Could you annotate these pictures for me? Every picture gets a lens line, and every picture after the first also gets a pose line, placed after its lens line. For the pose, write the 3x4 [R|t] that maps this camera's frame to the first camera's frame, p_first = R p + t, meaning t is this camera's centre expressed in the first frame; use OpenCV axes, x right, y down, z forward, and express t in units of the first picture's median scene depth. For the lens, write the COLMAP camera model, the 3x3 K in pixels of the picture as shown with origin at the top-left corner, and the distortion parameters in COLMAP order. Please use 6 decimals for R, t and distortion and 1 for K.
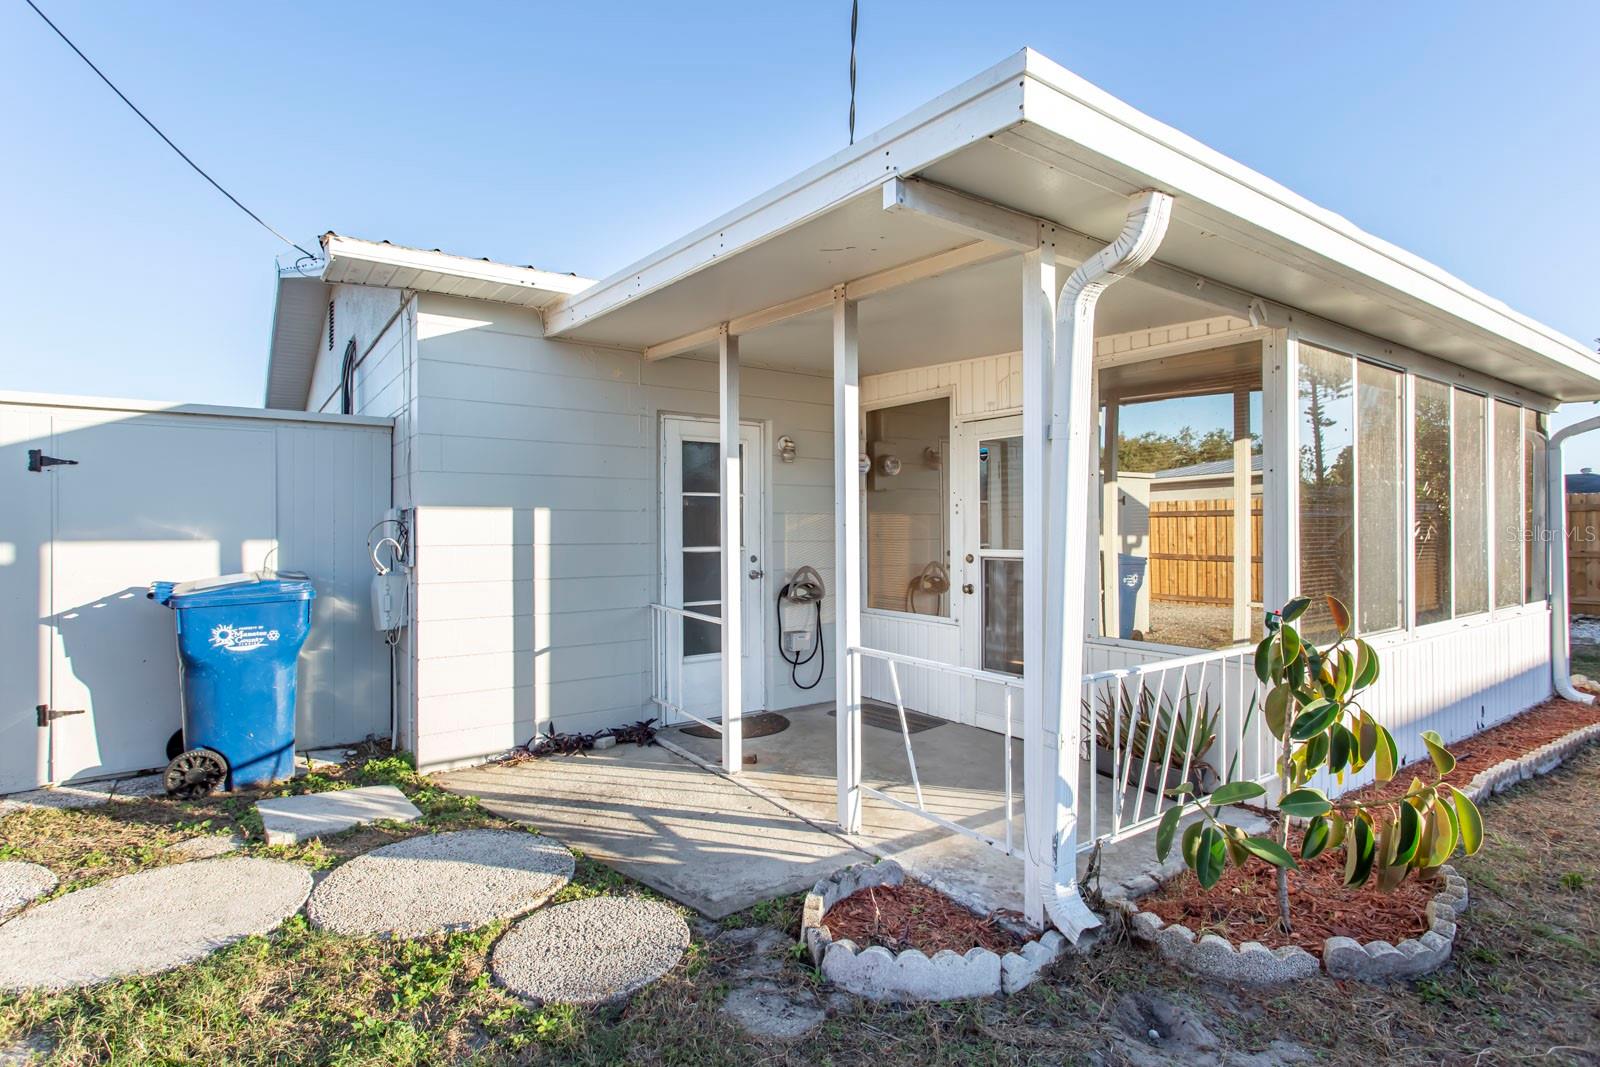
lens RADIAL K [[780.2, 0, 812.7], [0, 780.2, 532.7], [0, 0, 1]] dist [-0.000311, 0.001839]
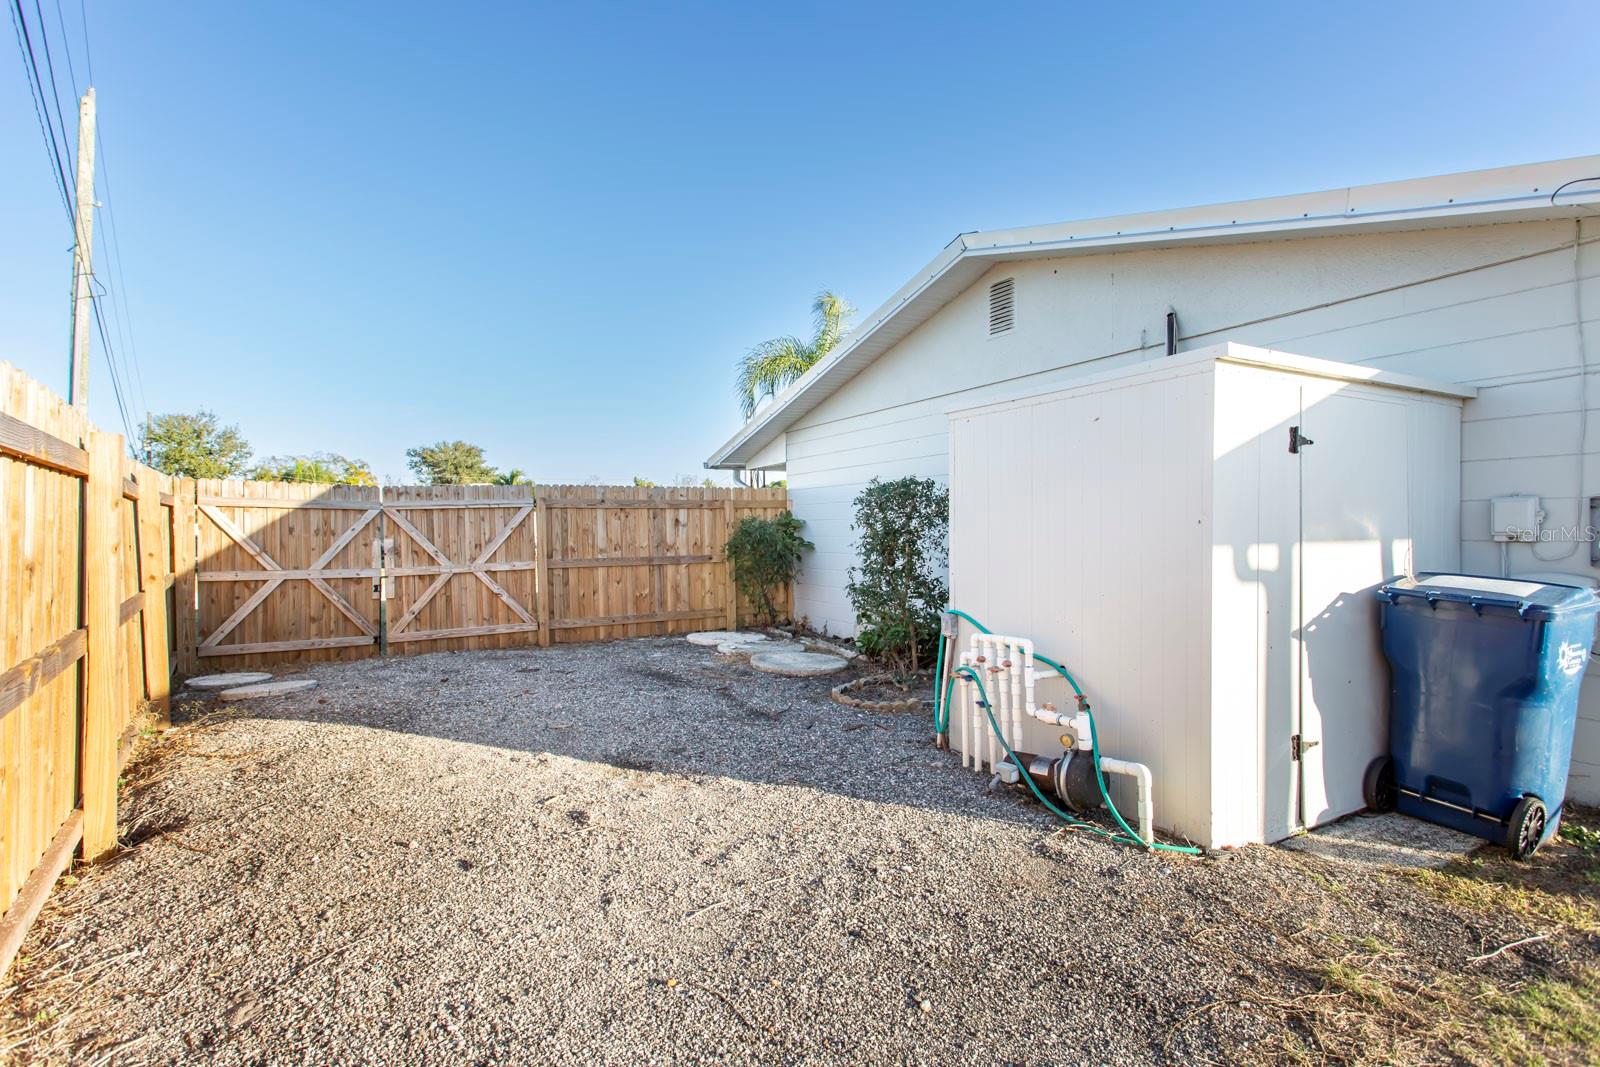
lens RADIAL K [[780.2, 0, 796.7], [0, 780.2, 536.5], [0, 0, 1]] dist [-0.000311, 0.001839]
pose [[0.986836, -0.005734, -0.161622, -1.233795], [0.006678, 0.999964, 0.005298, 0.001879], [0.161586, -0.006307, 0.986839, 0.087107]]
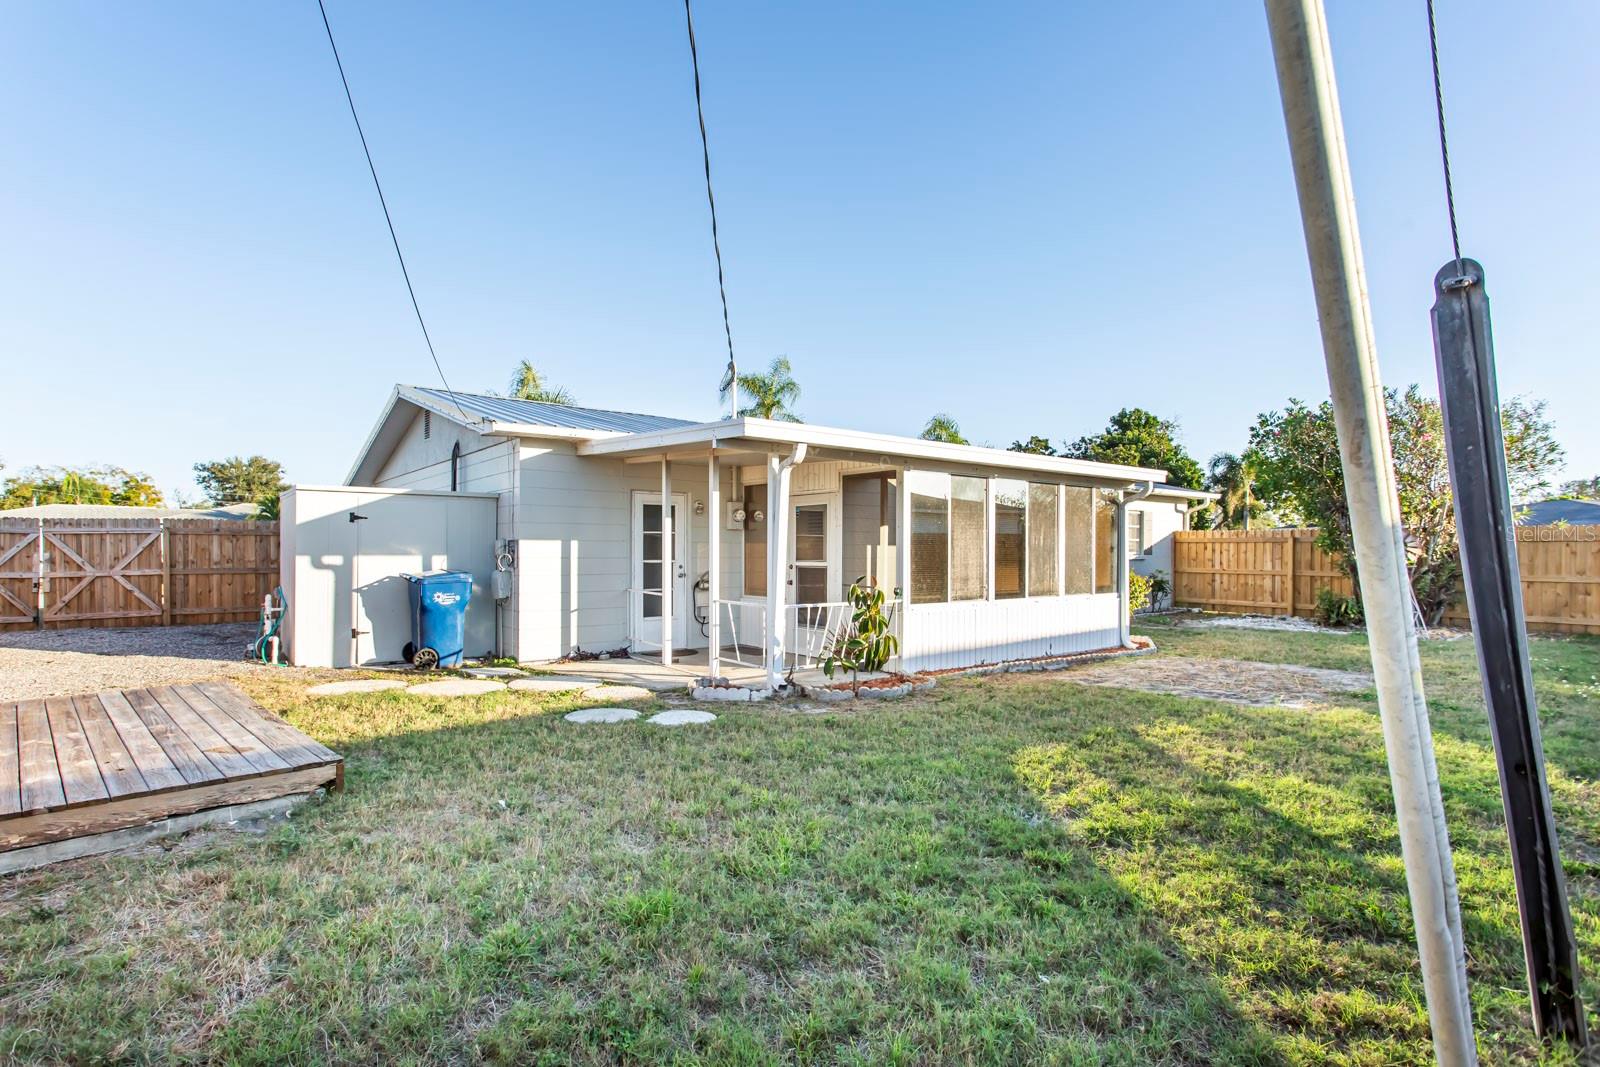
lens RADIAL K [[780.2, 0, 746.5], [0, 780.2, 556.3], [0, 0, 1]] dist [-0.000311, 0.001839]
pose [[0.999807, 0.006065, -0.018697, 0.142572], [-0.006086, 0.999981, -0.001024, 0.010940], [0.018690, 0.001137, 0.999825, -1.054683]]
